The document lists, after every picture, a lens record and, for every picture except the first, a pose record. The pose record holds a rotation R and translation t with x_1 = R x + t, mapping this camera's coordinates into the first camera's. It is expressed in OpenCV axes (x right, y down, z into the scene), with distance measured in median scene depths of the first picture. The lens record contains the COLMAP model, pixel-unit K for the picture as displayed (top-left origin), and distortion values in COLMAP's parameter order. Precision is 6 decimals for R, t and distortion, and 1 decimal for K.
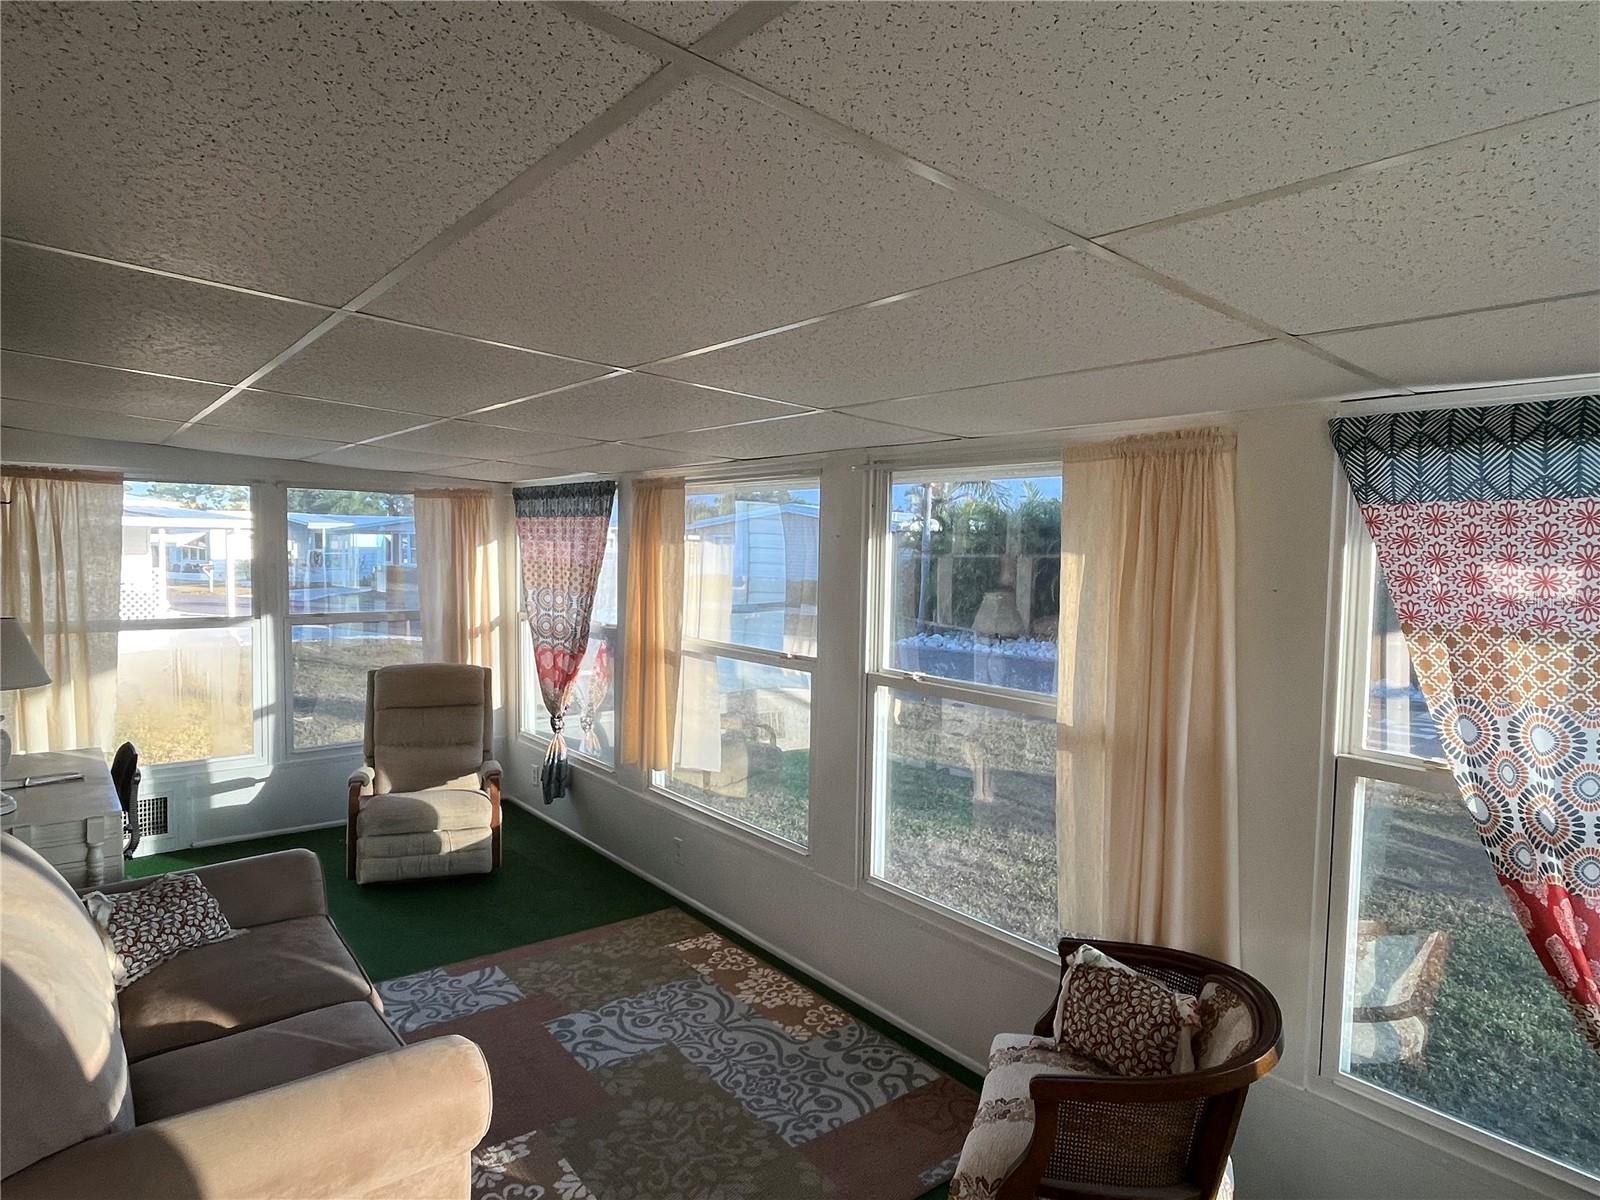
lens RADIAL K [[936.4, 0, 793.2], [0, 936.4, 596.3], [0, 0, 1]] dist [0.003645, -0.000966]
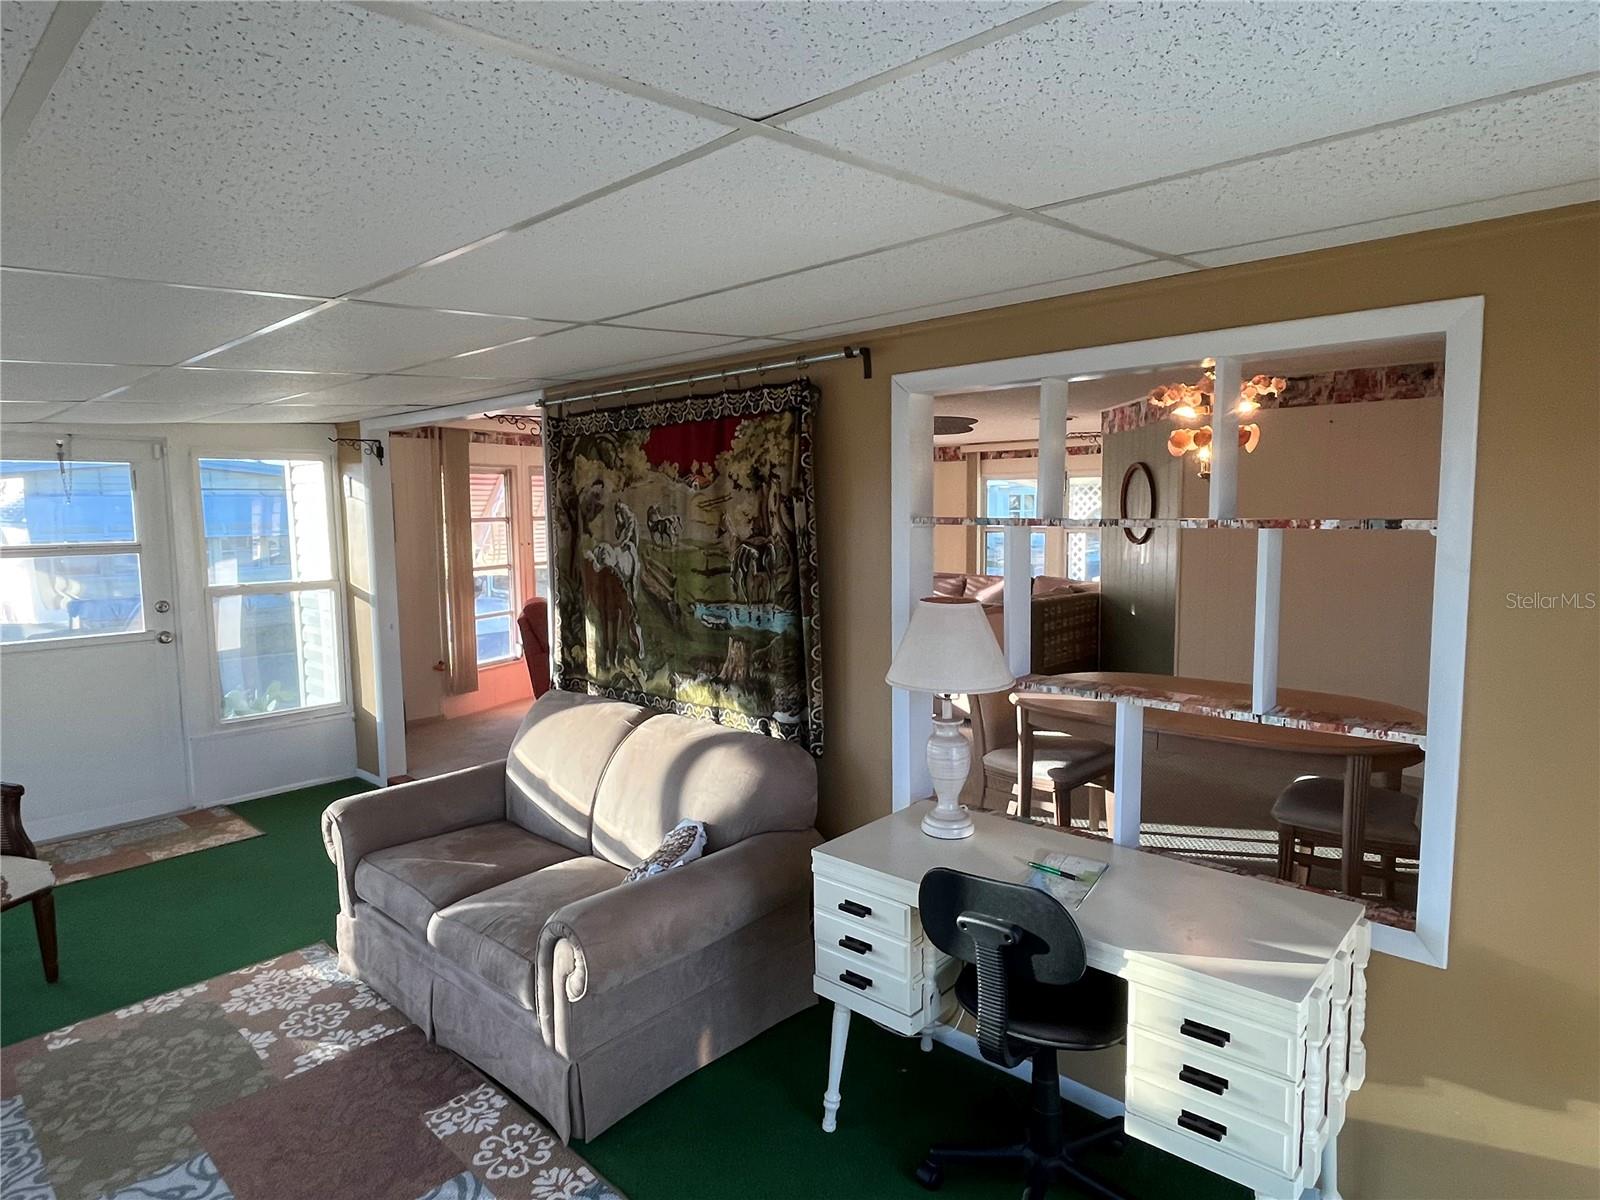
lens RADIAL K [[931.7, 0, 789.3], [0, 931.7, 599.1], [0, 0, 1]] dist [0.005325, -0.004387]
pose [[-0.990761, 0.008490, -0.135350, -0.527485], [-0.012547, 0.988020, 0.153815, -0.086781], [0.135034, 0.154092, -0.978786, 1.529867]]
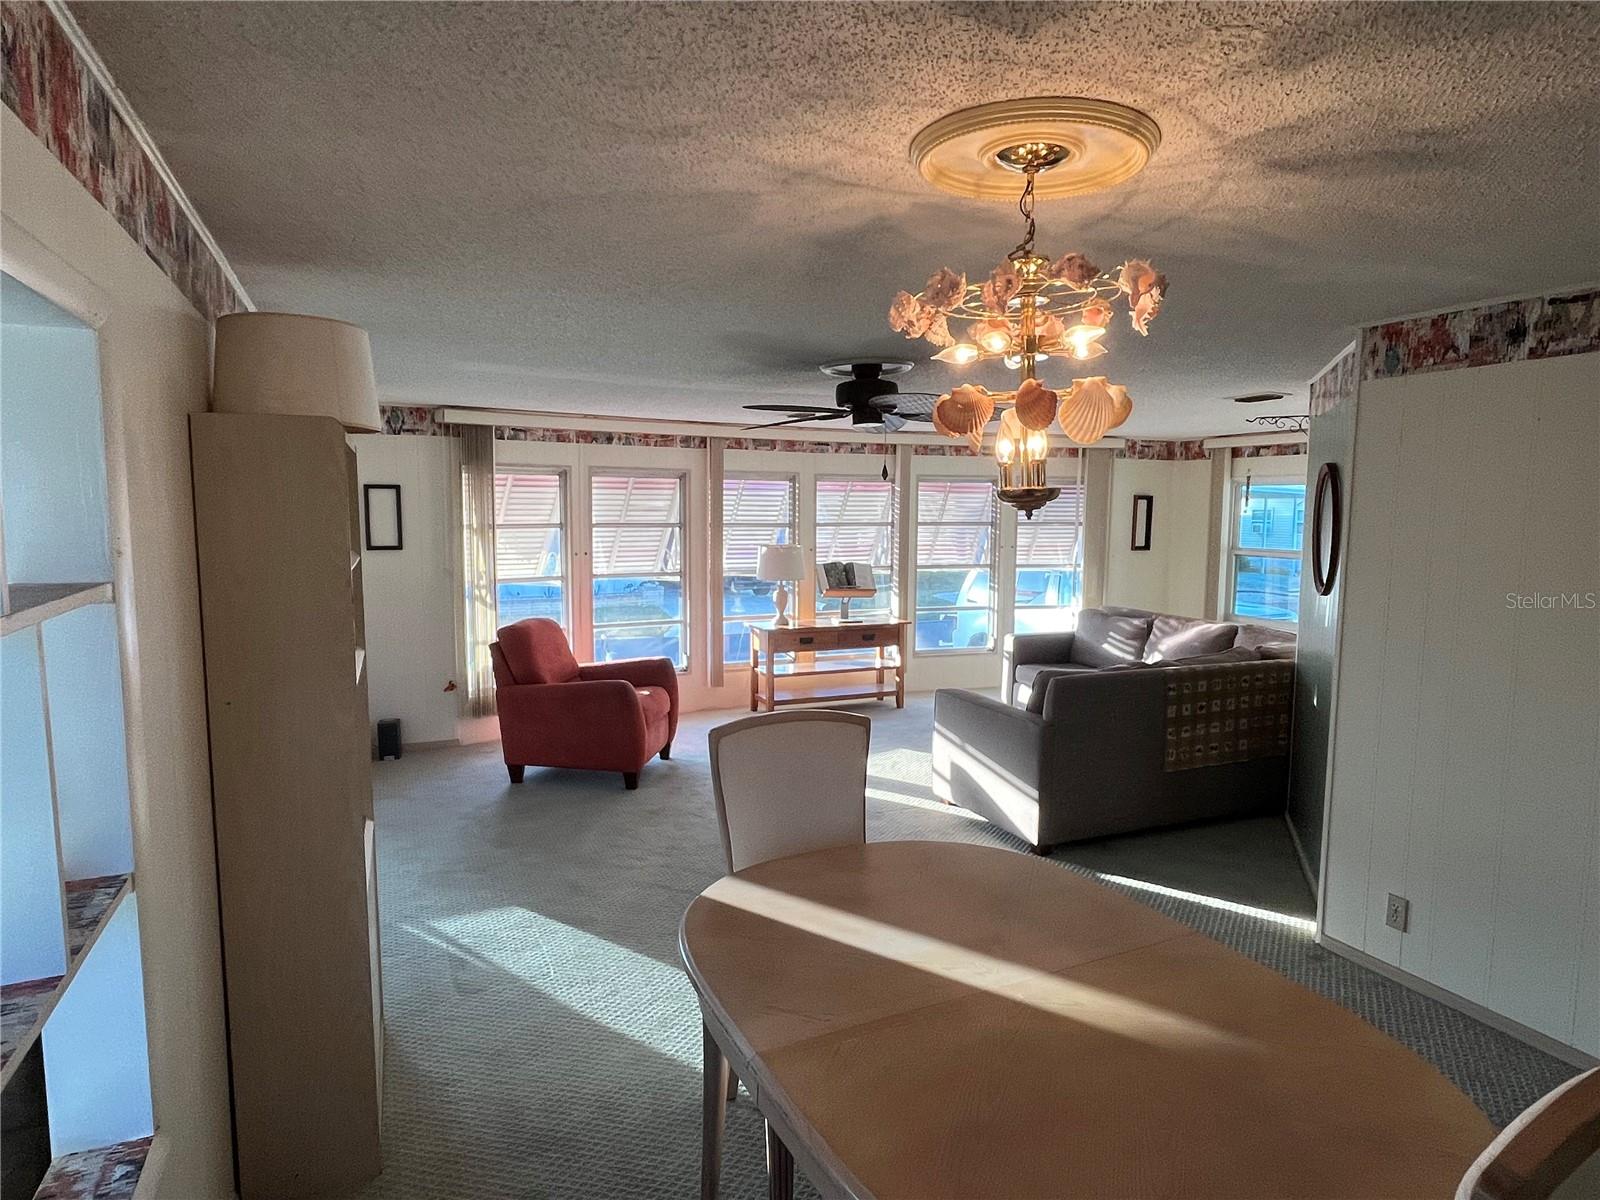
lens RADIAL K [[936.4, 0, 793.2], [0, 936.4, 596.3], [0, 0, 1]] dist [0.003645, -0.000966]
pose [[-0.966148, -0.047520, 0.253575, -1.143744], [-0.007659, 0.987740, 0.155920, -0.091119], [-0.257876, 0.148699, -0.954667, 1.048635]]
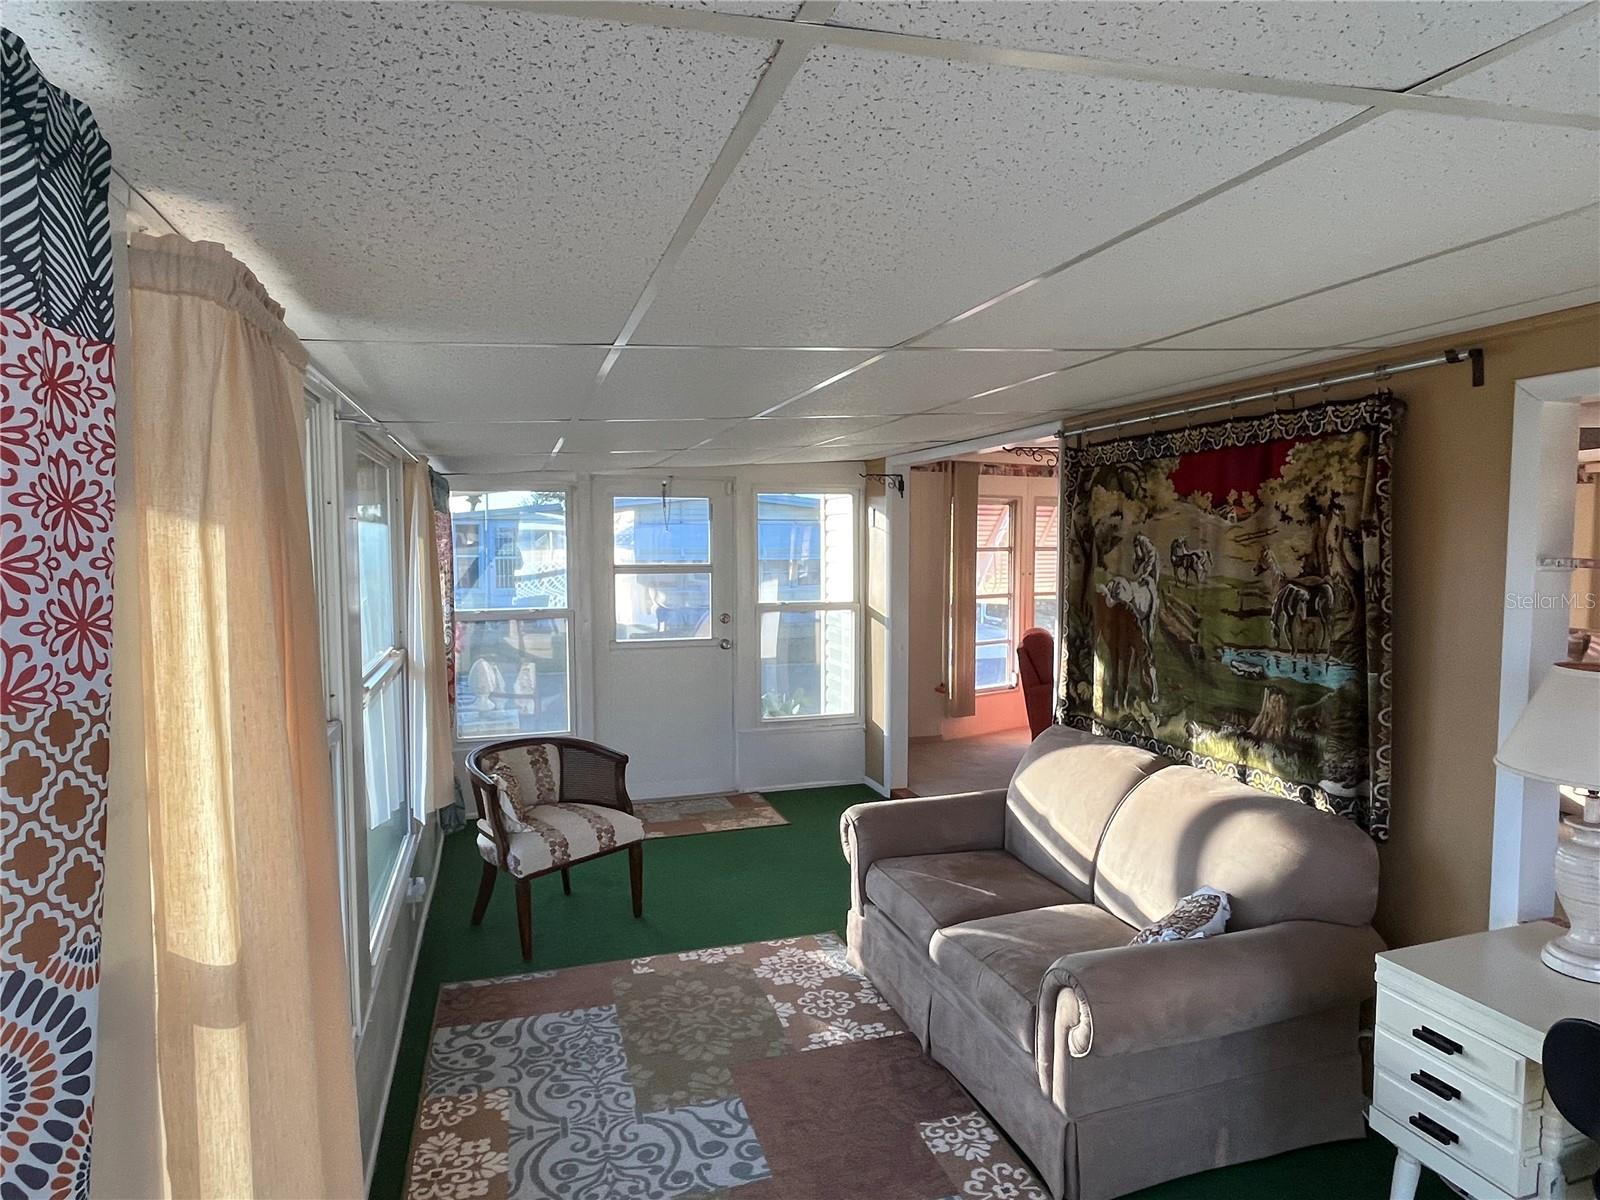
lens RADIAL K [[931.7, 0, 789.3], [0, 931.7, 599.1], [0, 0, 1]] dist [0.005325, -0.004387]
pose [[-0.928979, -0.040307, 0.367930, -0.502634], [0.006044, 0.992268, 0.123964, -0.088003], [-0.370082, 0.117384, -0.921553, 1.523020]]
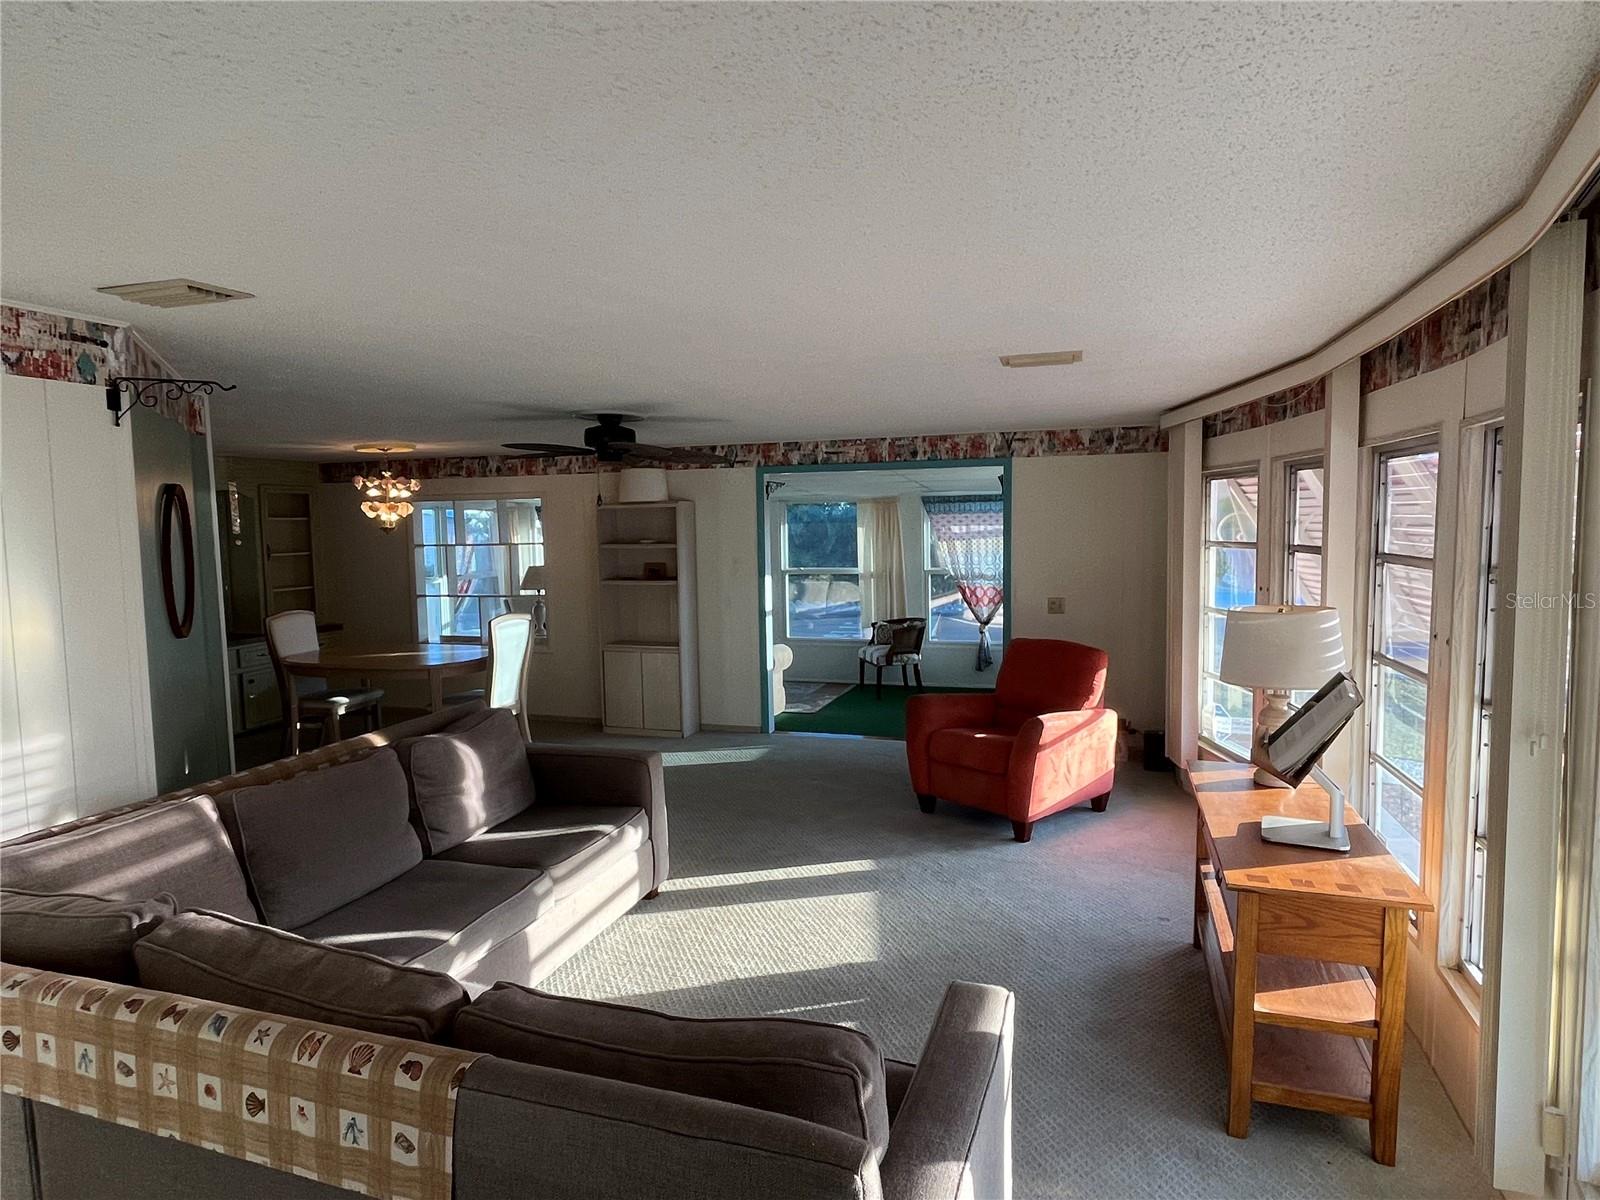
lens RADIAL K [[898.7, 0, 800.0], [0, 898.7, 600.0], [0, 0, 1]] dist [-0.003236, -0.000600]
pose [[0.833480, -0.080679, 0.546627, -1.449674], [0.065360, 0.996733, 0.047453, 0.043596], [-0.548670, -0.003824, 0.836030, -1.437872]]
